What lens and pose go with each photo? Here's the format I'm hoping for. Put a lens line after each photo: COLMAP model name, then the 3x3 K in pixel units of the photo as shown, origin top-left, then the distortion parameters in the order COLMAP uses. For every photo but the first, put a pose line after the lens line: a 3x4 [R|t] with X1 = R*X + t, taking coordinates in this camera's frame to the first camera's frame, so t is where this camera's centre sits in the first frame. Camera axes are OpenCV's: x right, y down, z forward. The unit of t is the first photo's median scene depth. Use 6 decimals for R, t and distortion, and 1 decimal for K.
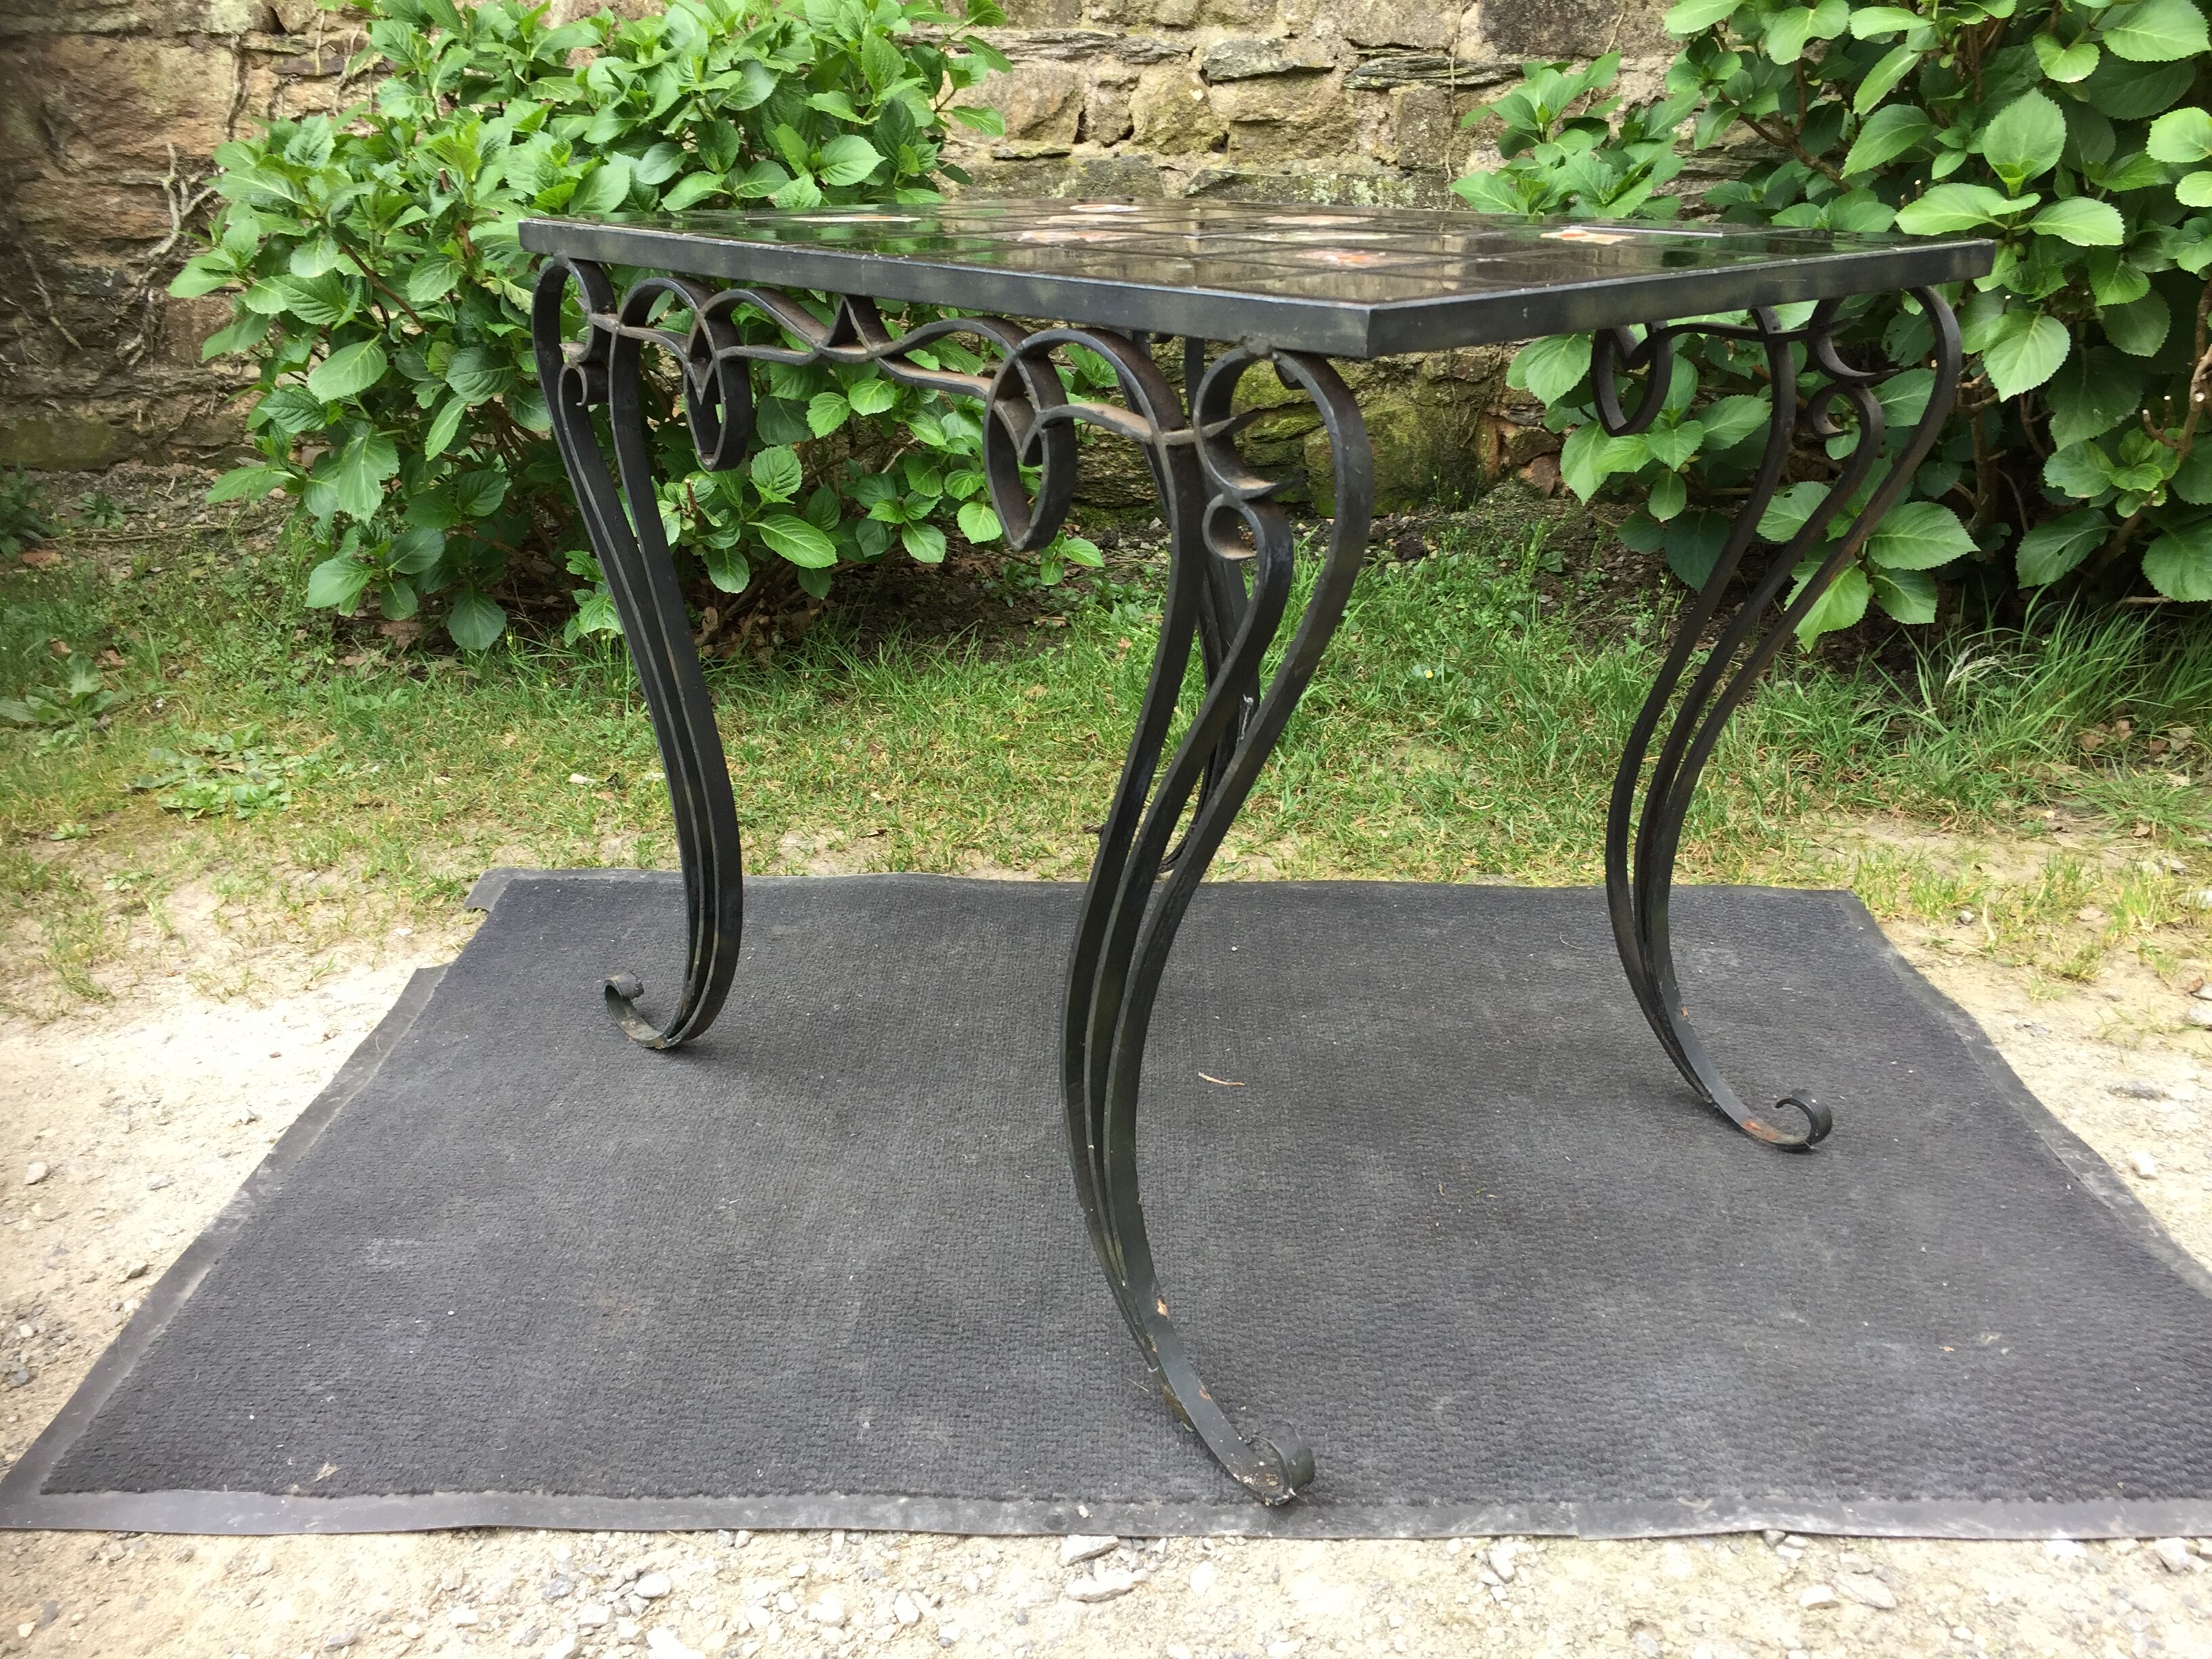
lens RADIAL K [[1862.5, 0, 1105.0], [0, 1862.5, 835.3], [0, 0, 1]] dist [0.084485, -0.112069]
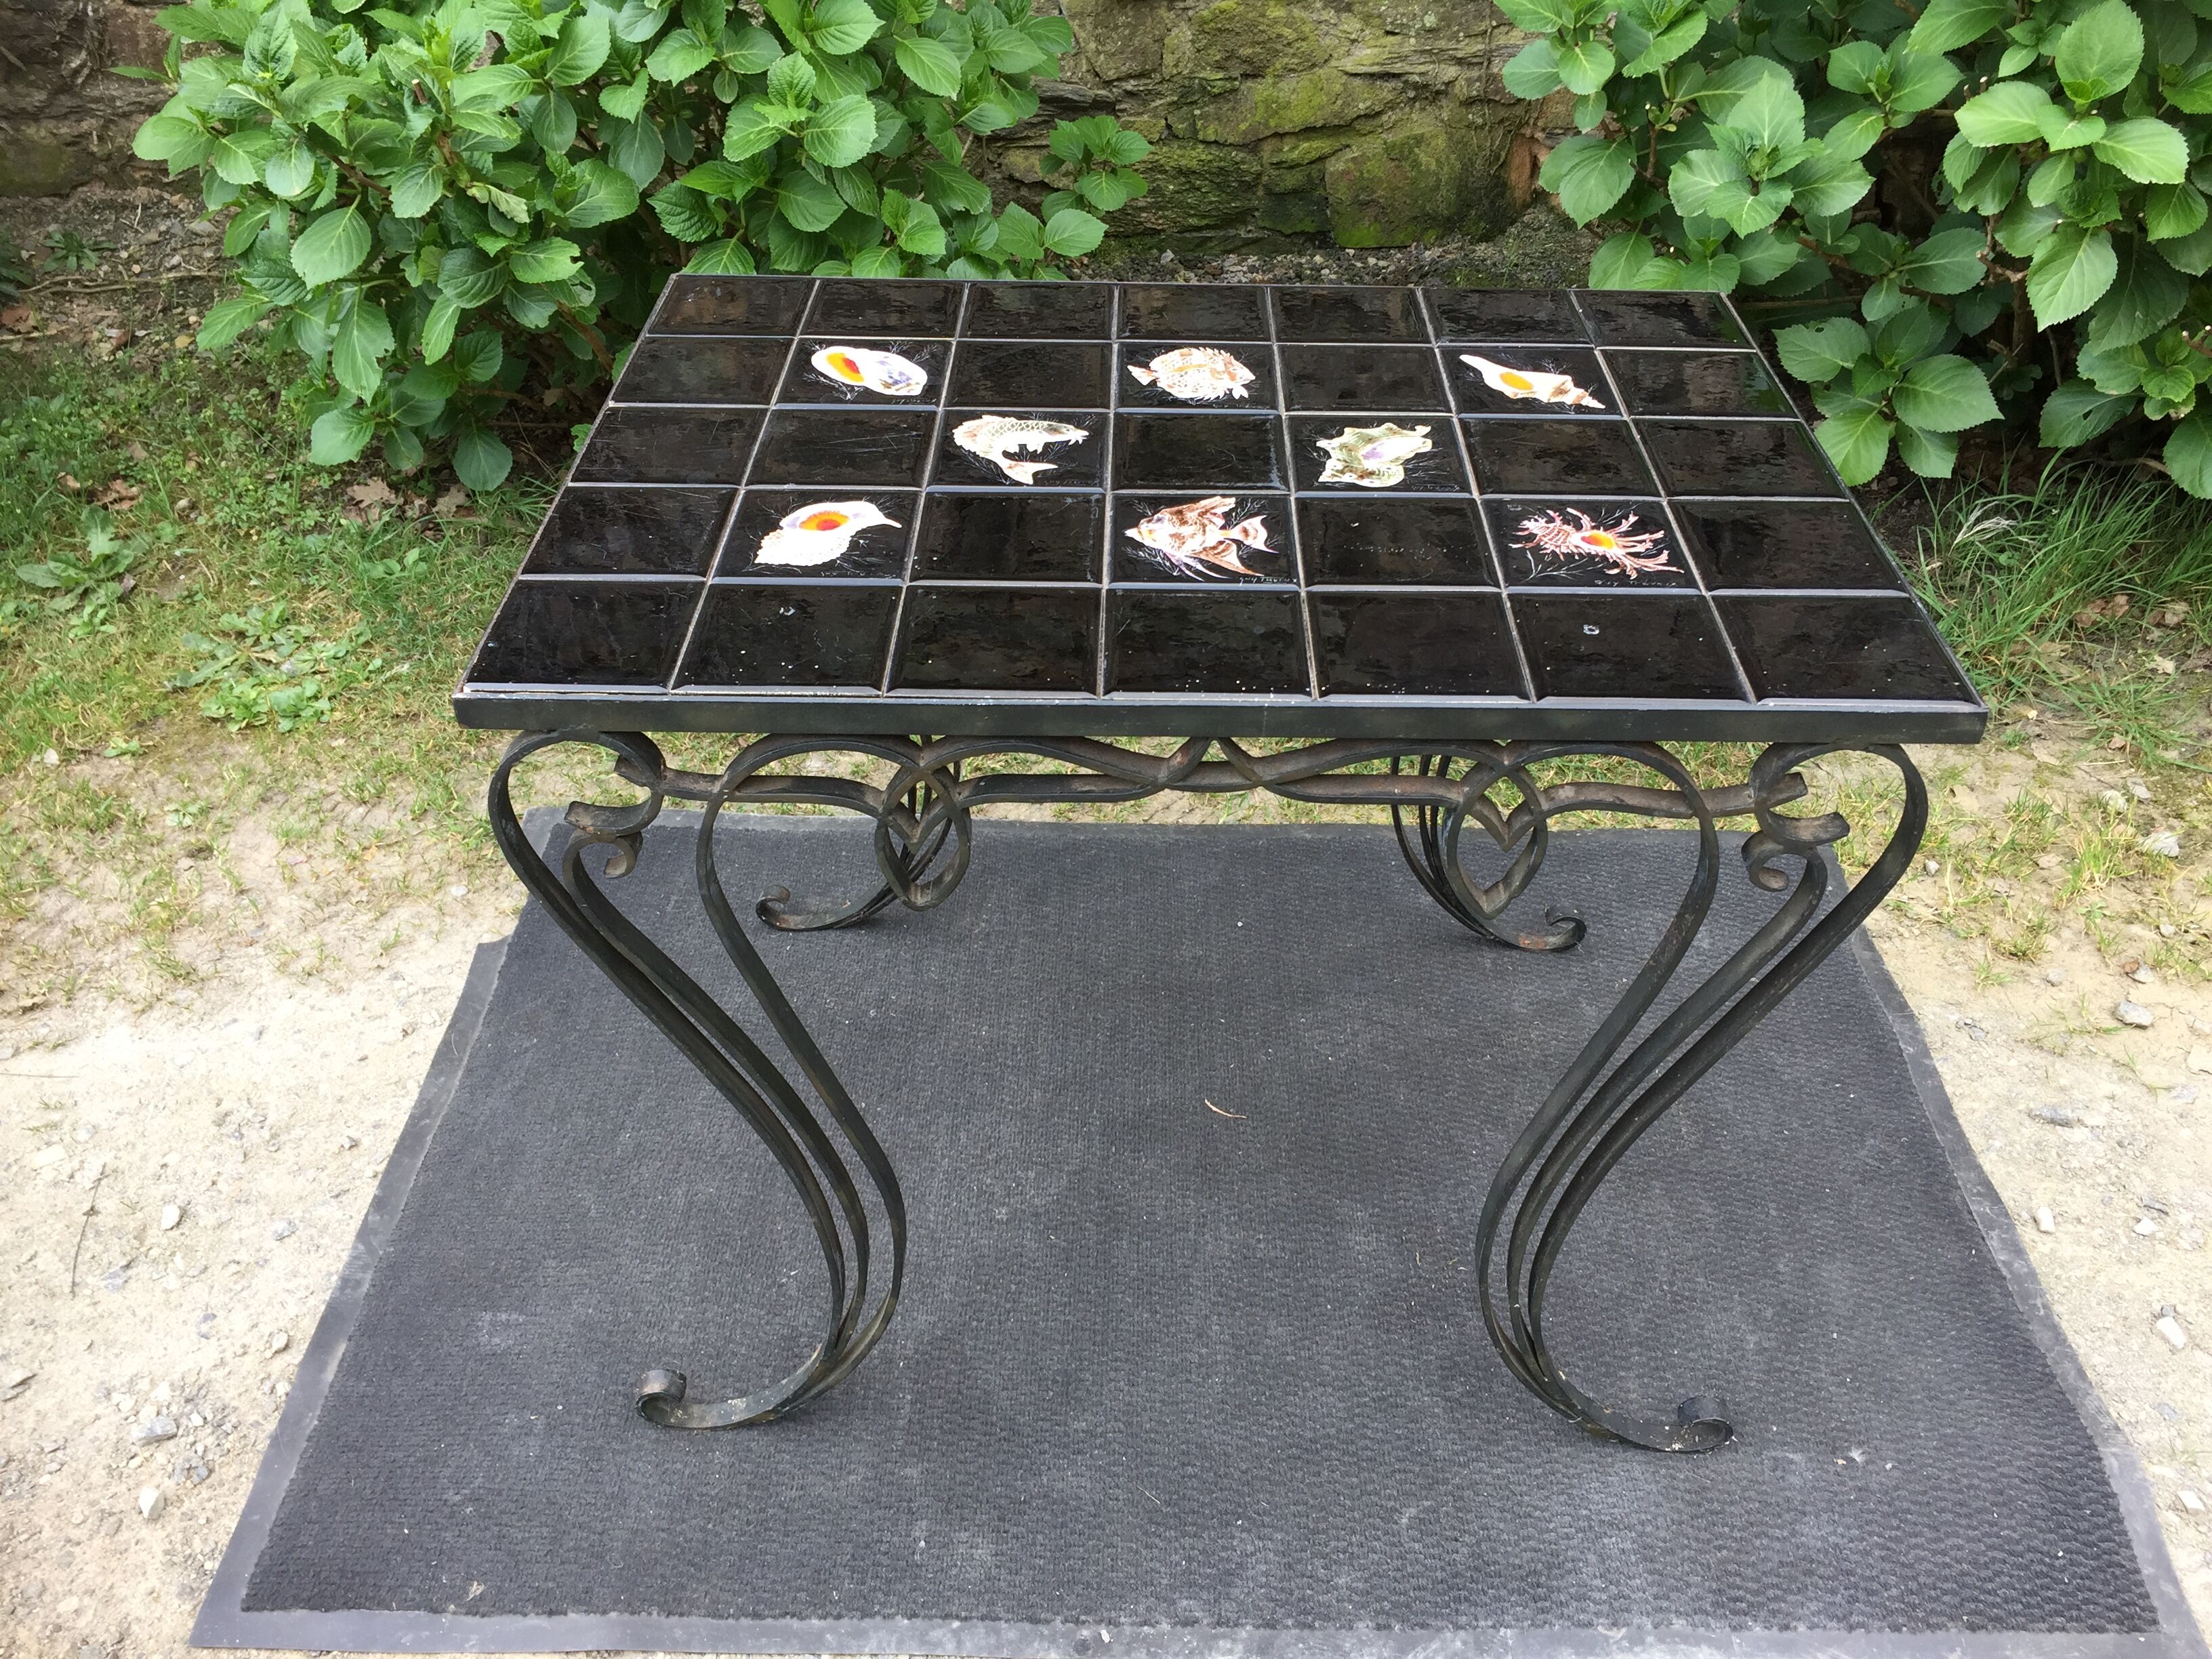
lens RADIAL K [[1854.1, 0, 1103.8], [0, 1854.1, 840.2], [0, 0, 1]] dist [0.081363, -0.111130]
pose [[0.999999, 0.000724, -0.001469, -0.005547], [-0.000270, 0.957550, 0.288267, -0.236232], [0.001615, -0.288266, 0.957549, -0.003713]]
